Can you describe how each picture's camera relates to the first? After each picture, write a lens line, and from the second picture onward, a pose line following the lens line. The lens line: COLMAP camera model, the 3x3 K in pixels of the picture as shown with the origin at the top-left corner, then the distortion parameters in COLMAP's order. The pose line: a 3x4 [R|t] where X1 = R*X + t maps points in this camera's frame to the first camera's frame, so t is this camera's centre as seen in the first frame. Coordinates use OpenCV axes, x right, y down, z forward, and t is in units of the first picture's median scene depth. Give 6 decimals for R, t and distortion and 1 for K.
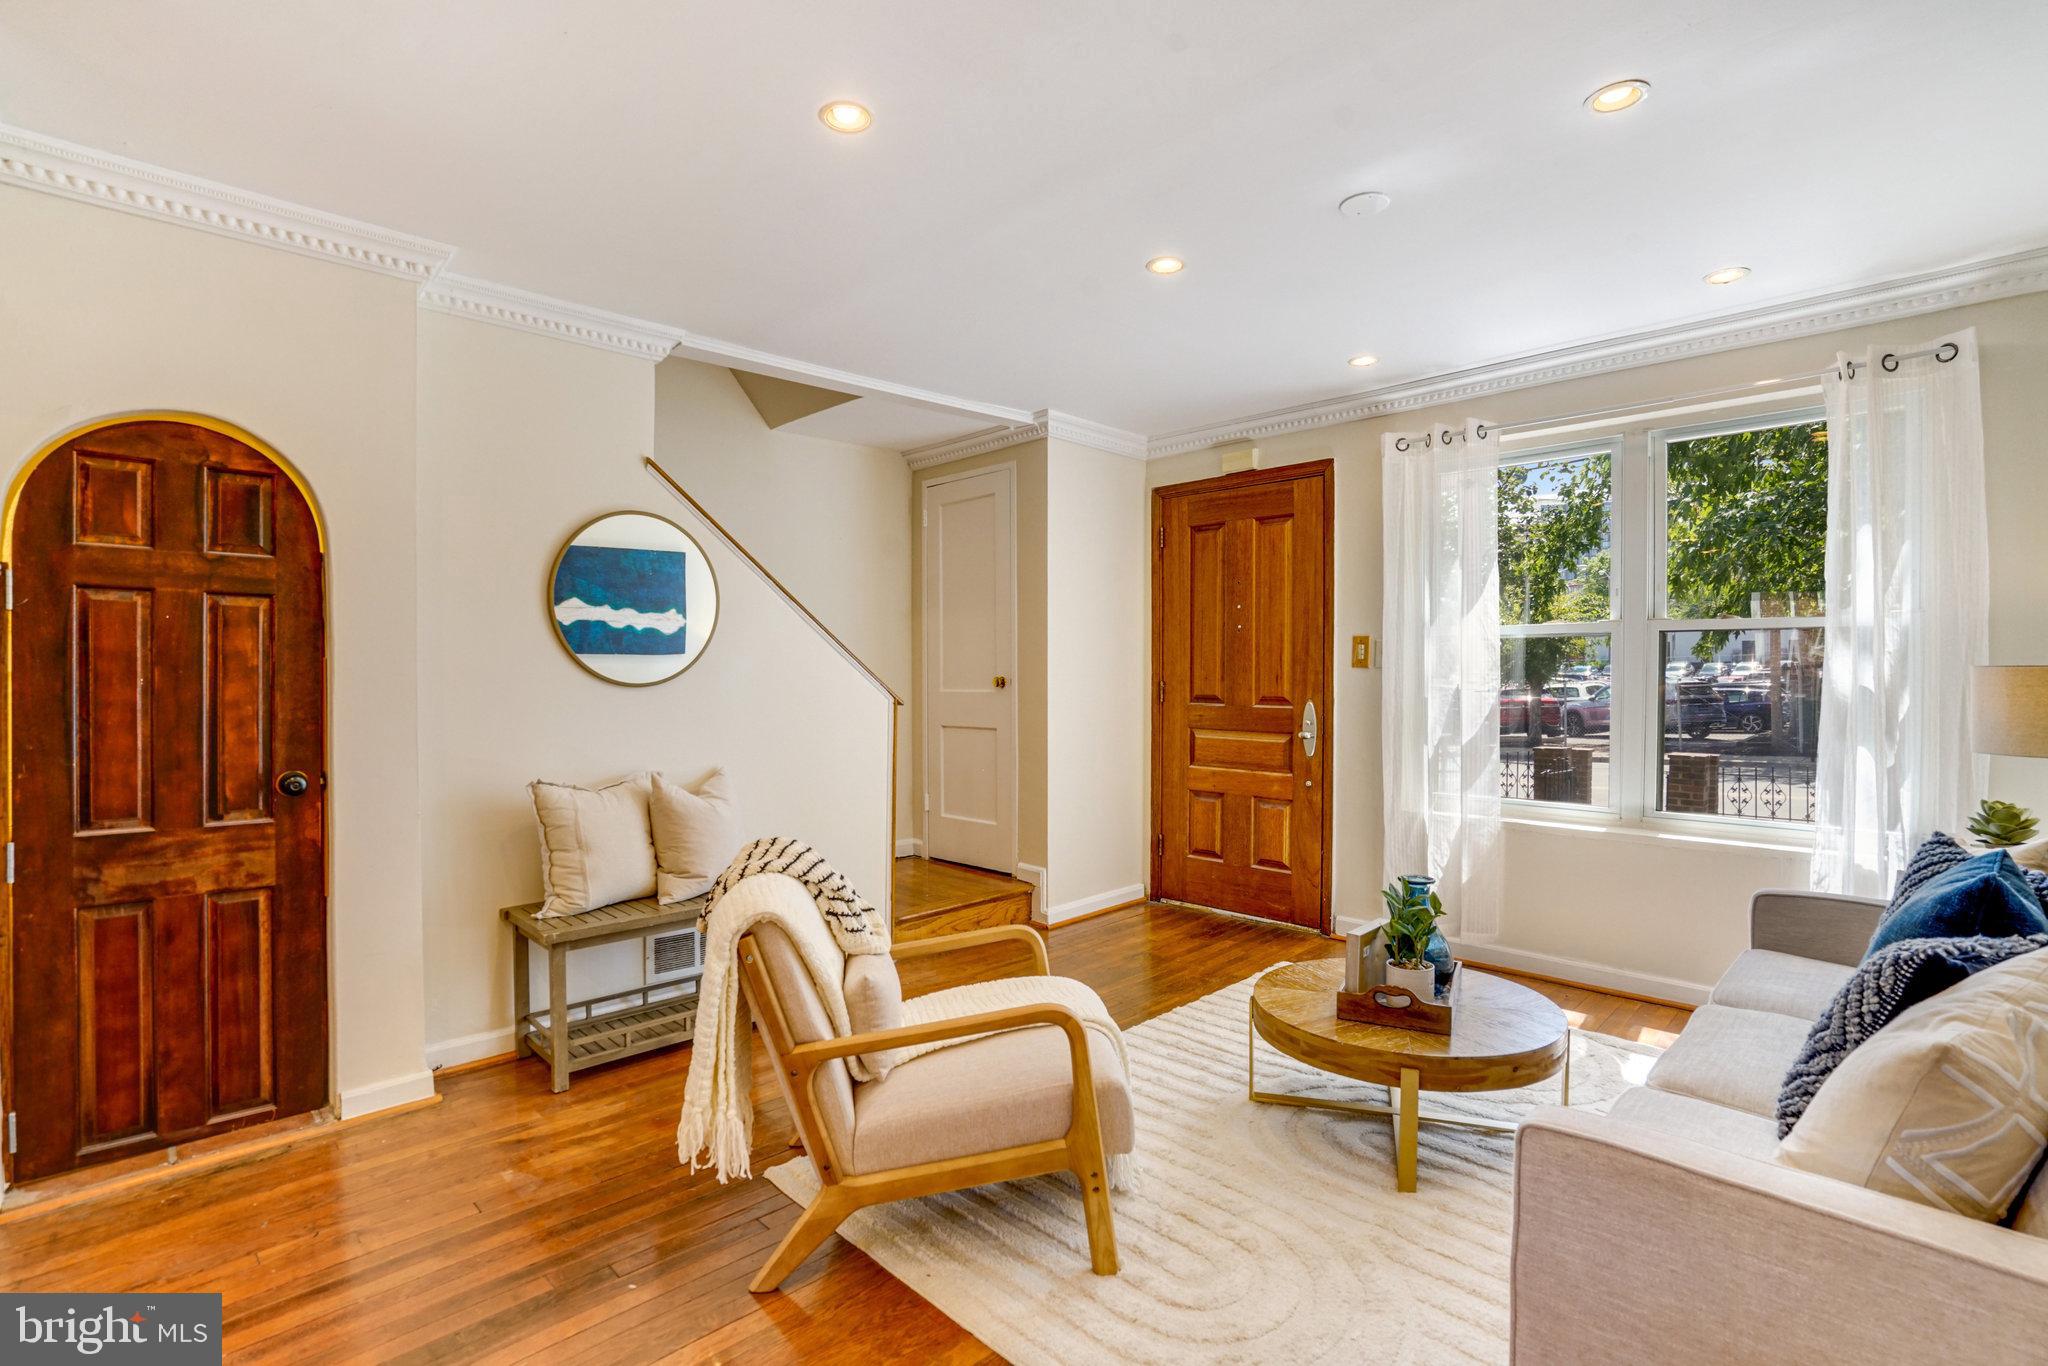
lens RADIAL K [[975.4, 0, 1025.2], [0, 975.4, 685.9], [0, 0, 1]] dist [-0.026505, 0.007157]
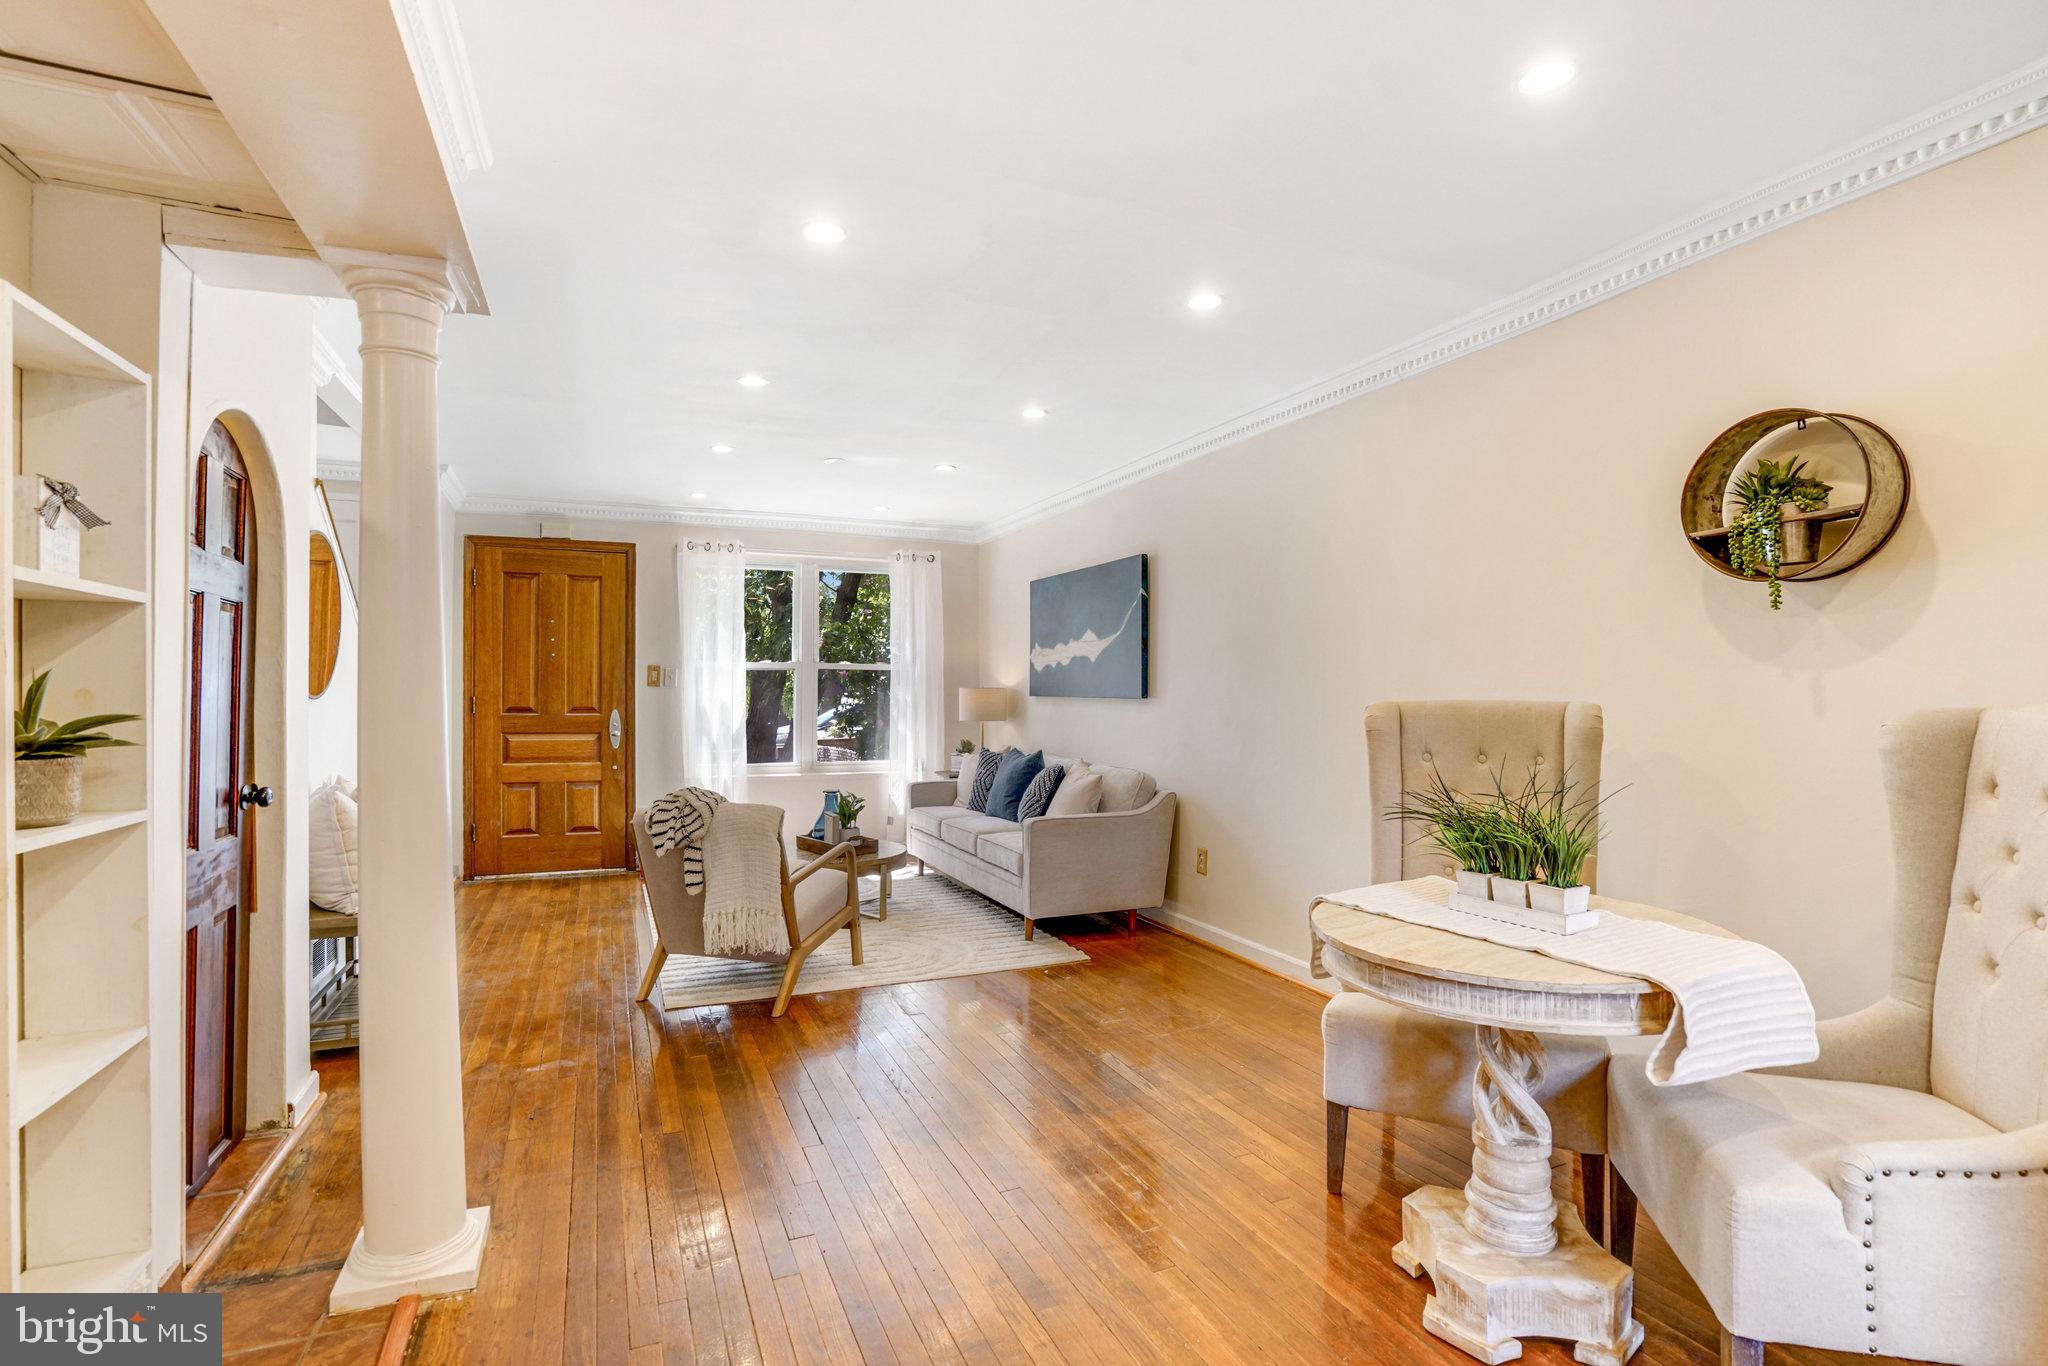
lens RADIAL K [[975.4, 0, 1016.7], [0, 975.4, 679.7], [0, 0, 1]] dist [-0.026505, 0.007157]
pose [[0.371604, 0.002435, 0.928388, -0.780288], [0.005914, 0.999970, -0.004990, -0.016659], [-0.928372, 0.007345, 0.371579, -0.073982]]
